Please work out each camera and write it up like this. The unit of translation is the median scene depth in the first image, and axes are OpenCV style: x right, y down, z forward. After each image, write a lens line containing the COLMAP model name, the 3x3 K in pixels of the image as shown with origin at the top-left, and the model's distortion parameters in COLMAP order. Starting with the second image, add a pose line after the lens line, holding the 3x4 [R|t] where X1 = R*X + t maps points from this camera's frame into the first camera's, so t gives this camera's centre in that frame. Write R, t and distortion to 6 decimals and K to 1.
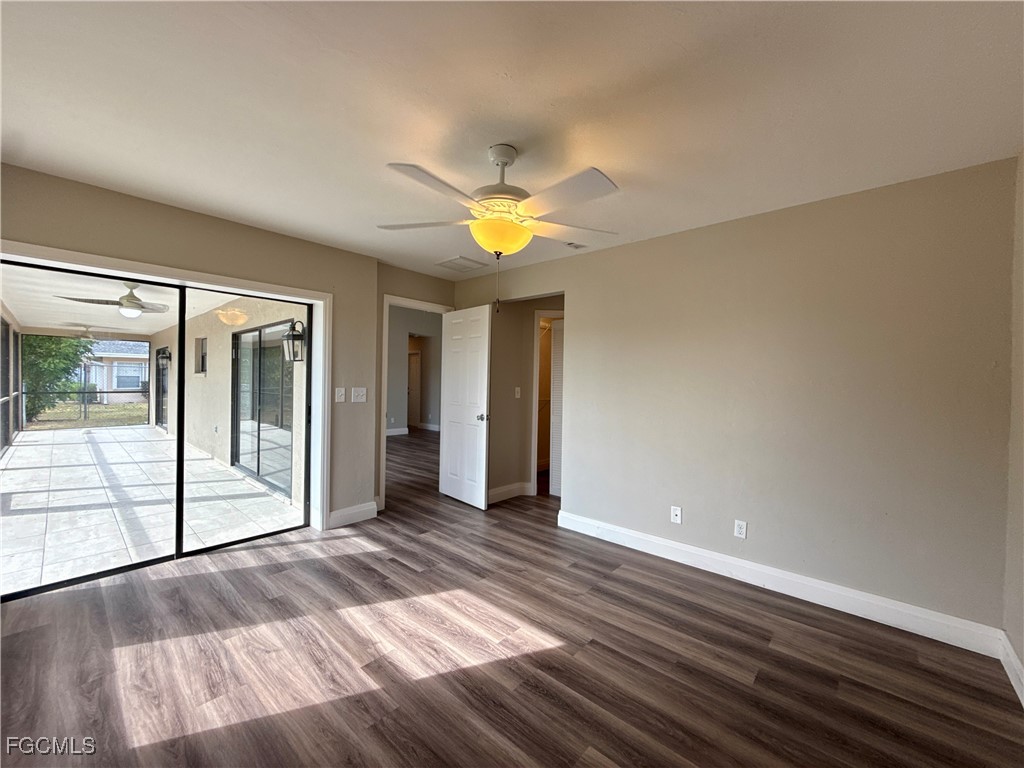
lens RADIAL K [[408.4, 0, 510.9], [0, 408.4, 384.4], [0, 0, 1]] dist [-0.002055, 0.001164]
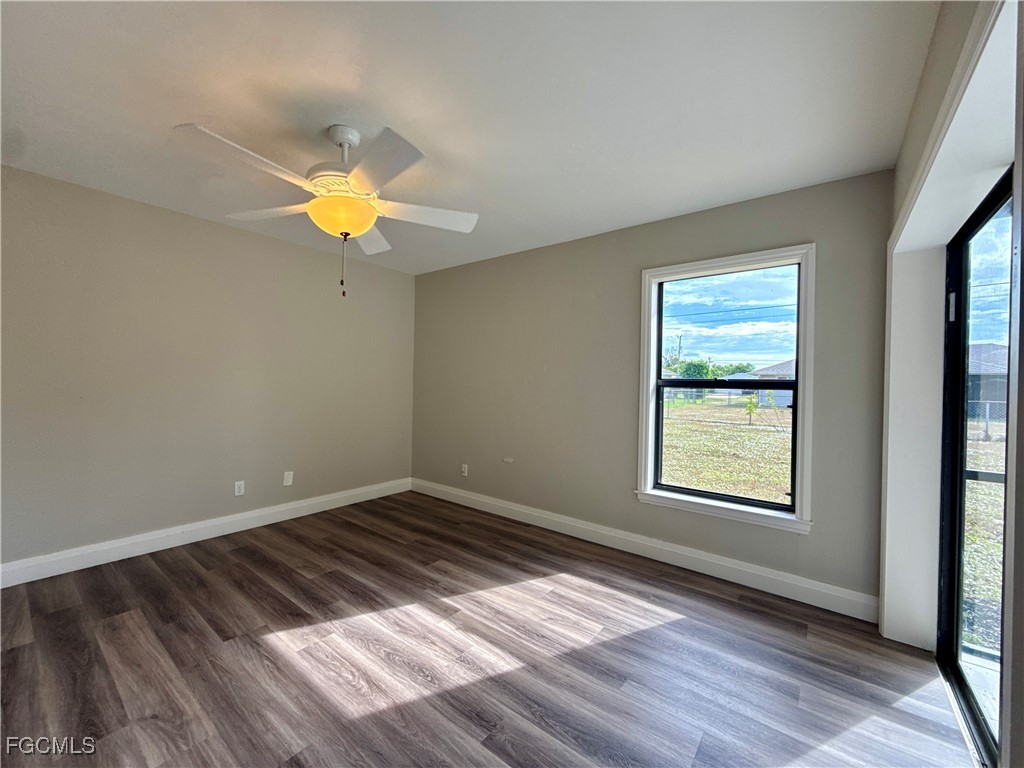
lens RADIAL K [[408.4, 0, 512.7], [0, 408.4, 383.6], [0, 0, 1]] dist [-0.002055, 0.001164]
pose [[-0.996892, -0.038793, -0.068568, -0.376065], [-0.039357, 0.999201, 0.006899, 0.008273], [0.068245, 0.009576, -0.997623, 2.023352]]
